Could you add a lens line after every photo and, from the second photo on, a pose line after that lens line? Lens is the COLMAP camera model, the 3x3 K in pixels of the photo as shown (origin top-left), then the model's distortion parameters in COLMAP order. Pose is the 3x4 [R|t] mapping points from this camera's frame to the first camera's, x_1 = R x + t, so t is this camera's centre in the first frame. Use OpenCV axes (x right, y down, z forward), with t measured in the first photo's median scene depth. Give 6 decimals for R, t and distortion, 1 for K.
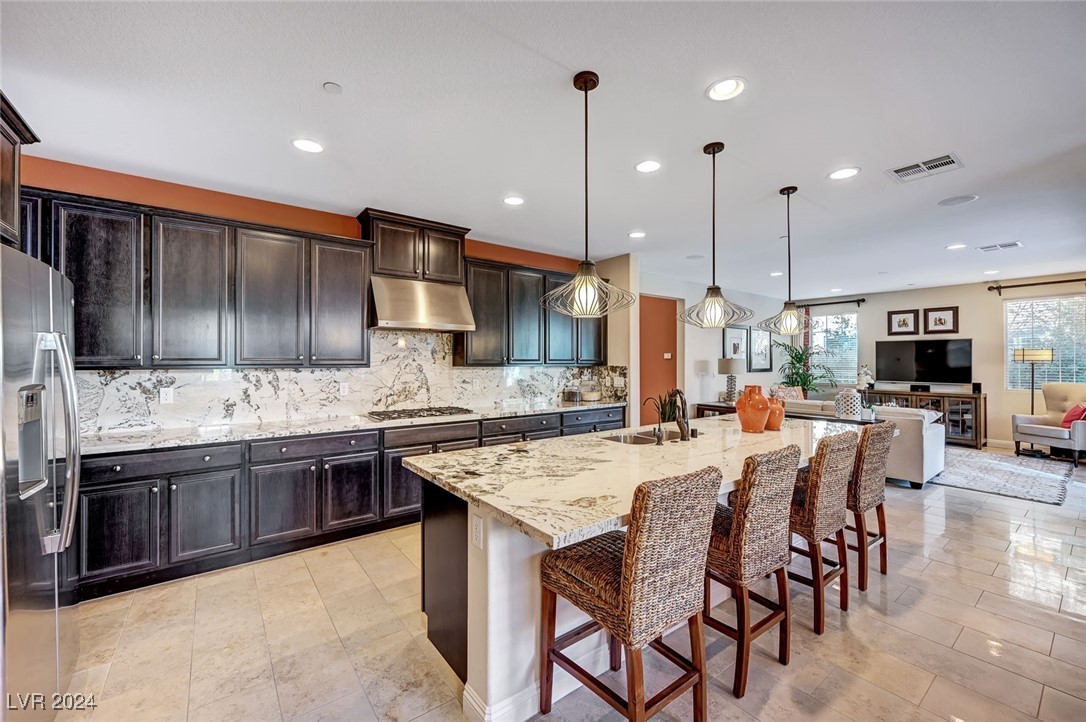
lens RADIAL K [[430.3, 0, 542.1], [0, 430.3, 359.2], [0, 0, 1]] dist [-0.000725, 0.000324]
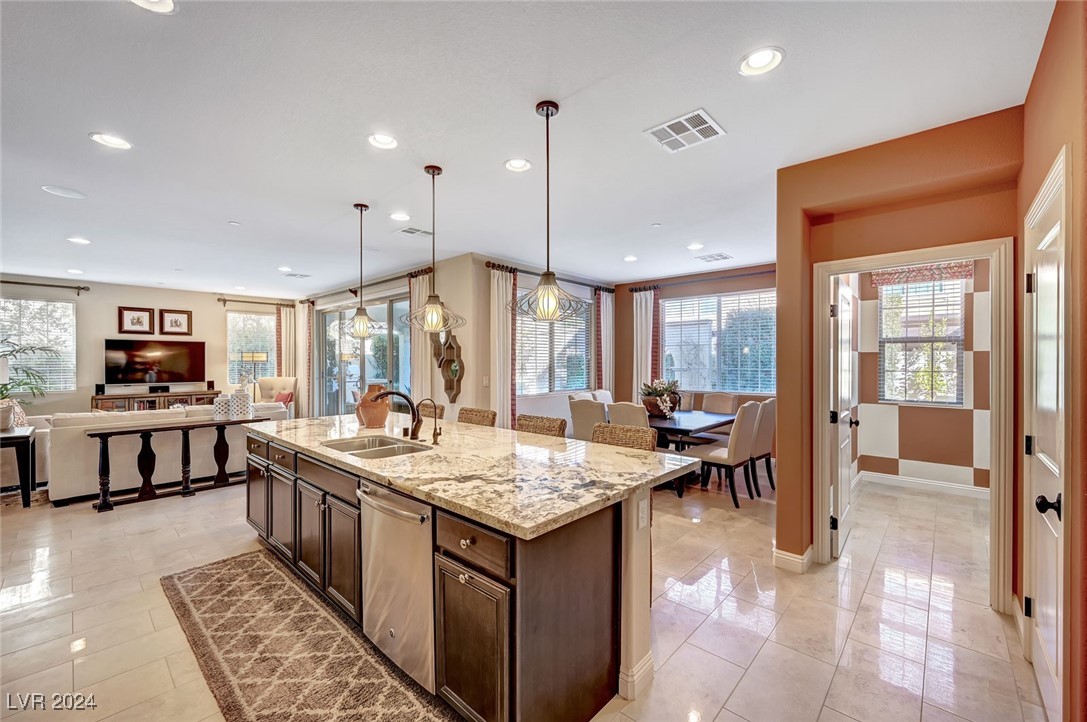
lens RADIAL K [[430.7, 0, 549.0], [0, 430.7, 360.4], [0, 0, 1]] dist [-0.000725, 0.000324]
pose [[-0.178694, -0.000389, 0.983905, -0.307635], [-0.000080, 1.000000, 0.000381, 0.000930], [-0.983905, -0.000010, -0.178694, 0.368133]]
